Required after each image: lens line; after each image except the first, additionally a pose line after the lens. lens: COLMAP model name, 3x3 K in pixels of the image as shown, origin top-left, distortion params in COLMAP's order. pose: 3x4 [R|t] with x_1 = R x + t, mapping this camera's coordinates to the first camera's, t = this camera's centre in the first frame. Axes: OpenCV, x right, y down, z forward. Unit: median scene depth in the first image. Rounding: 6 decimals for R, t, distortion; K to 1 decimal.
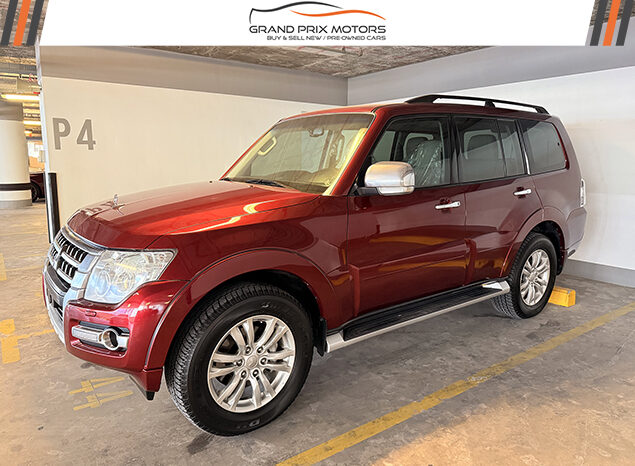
lens RADIAL K [[418.6, 0, 335.7], [0, 418.6, 229.4], [0, 0, 1]] dist [-0.001366, -0.010657]
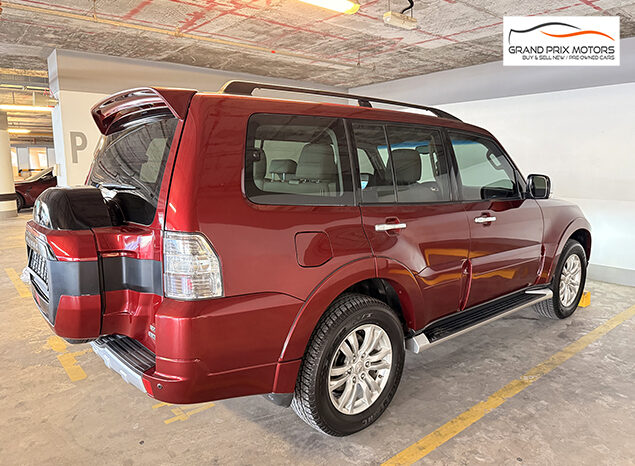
lens RADIAL K [[418.6, 0, 329.8], [0, 418.6, 242.6], [0, 0, 1]] dist [-0.001366, -0.010657]
pose [[0.998243, -0.022817, 0.054676, -0.231324], [0.022594, 0.999734, 0.004700, 0.002576], [-0.054769, -0.003457, 0.998493, -0.019032]]
